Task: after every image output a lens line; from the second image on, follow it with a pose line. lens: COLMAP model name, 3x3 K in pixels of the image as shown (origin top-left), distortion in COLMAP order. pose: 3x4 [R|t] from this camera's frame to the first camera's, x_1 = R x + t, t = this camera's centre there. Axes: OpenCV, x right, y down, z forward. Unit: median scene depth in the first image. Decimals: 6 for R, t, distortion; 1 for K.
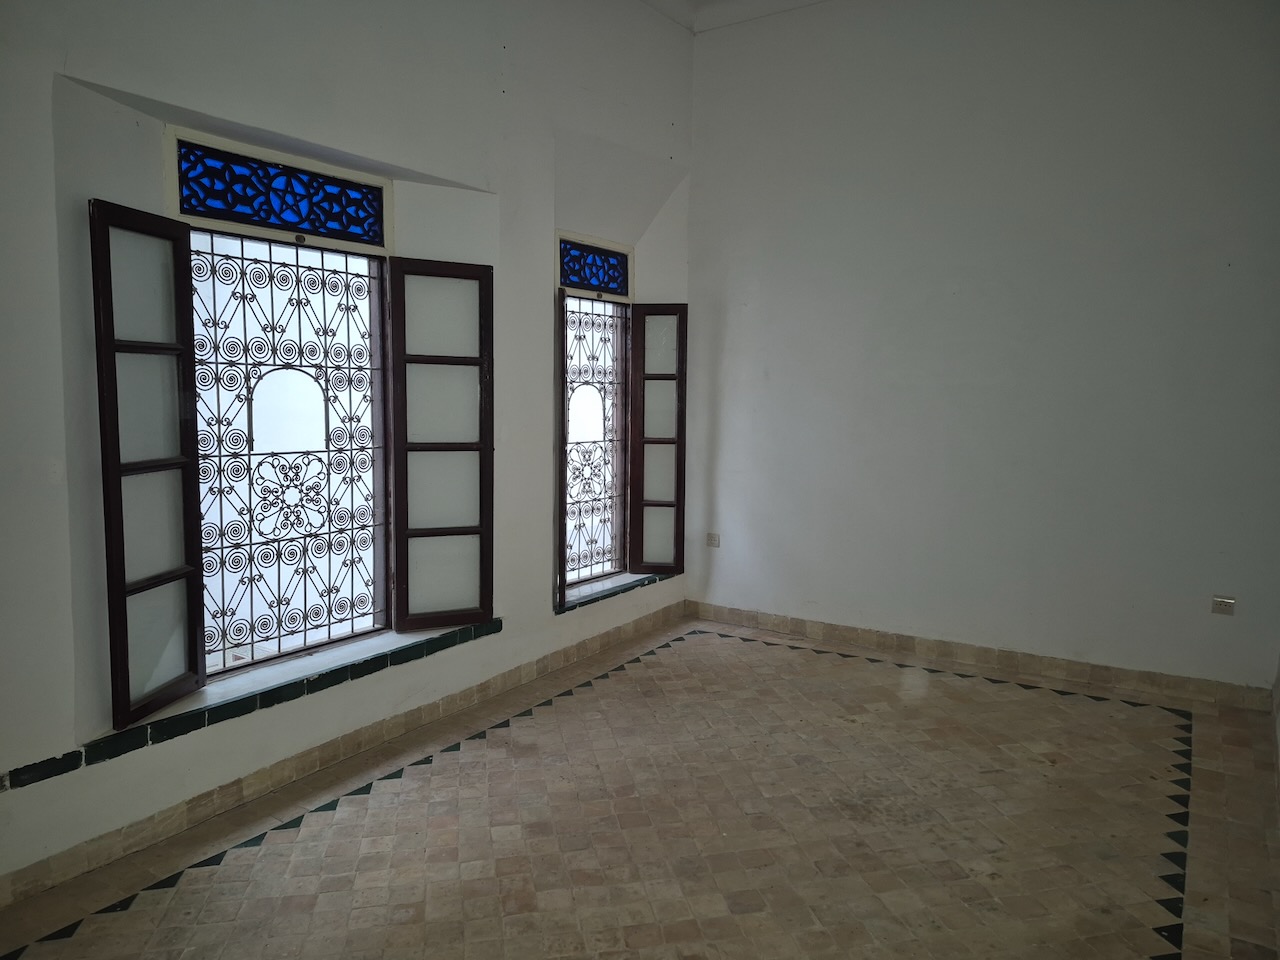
lens RADIAL K [[857.7, 0, 640.0], [0, 857.7, 480.0], [0, 0, 1]] dist [0.051409, -0.059494]
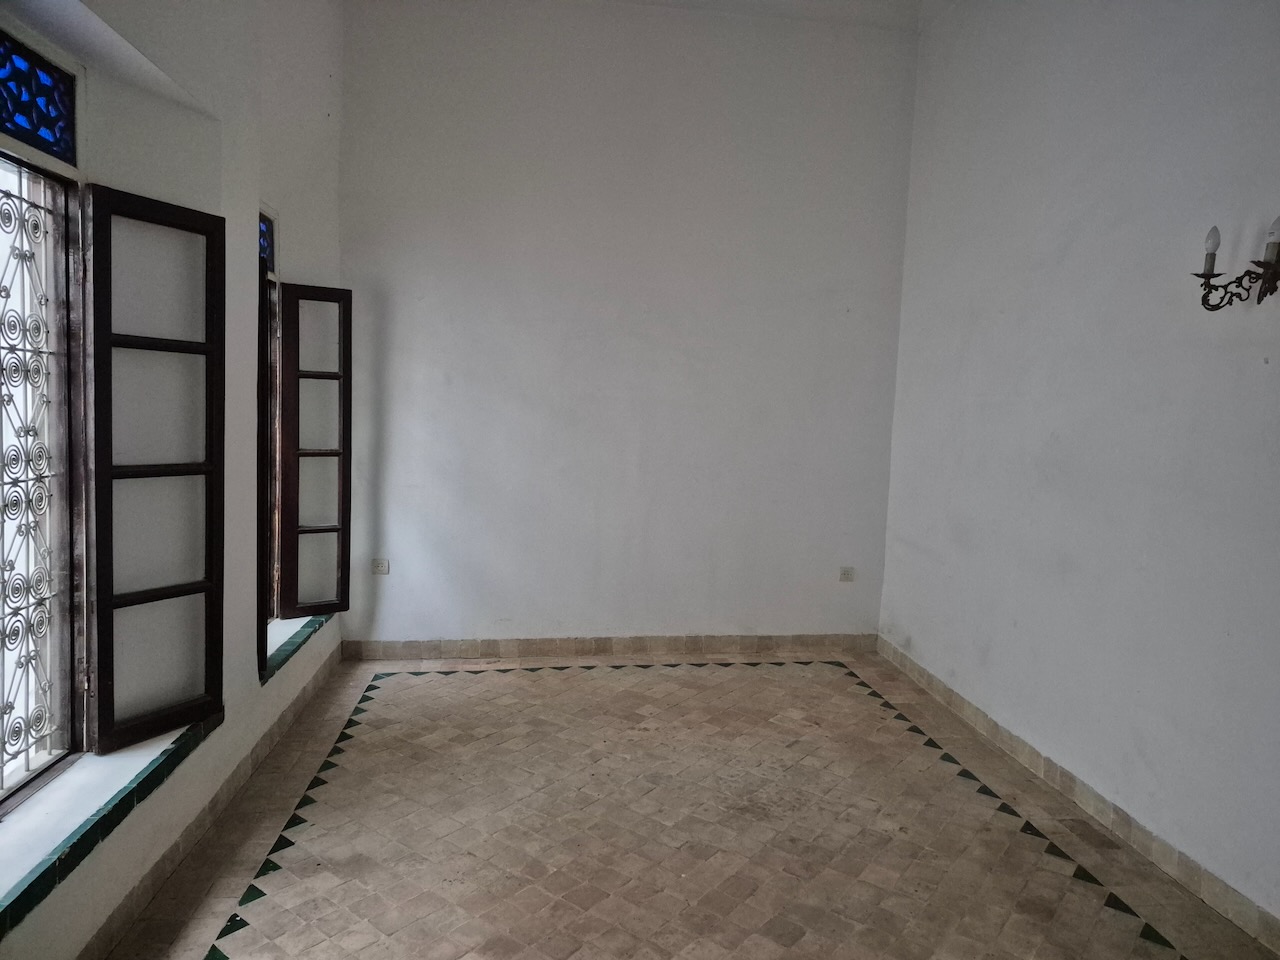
lens RADIAL K [[871.8, 0, 640.0], [0, 871.8, 480.0], [0, 0, 1]] dist [0.092764, -0.126231]
pose [[0.769089, -0.044062, 0.637622, -0.366650], [0.047262, 0.998810, 0.012016, -0.020144], [-0.637392, 0.020894, 0.770256, 0.200975]]
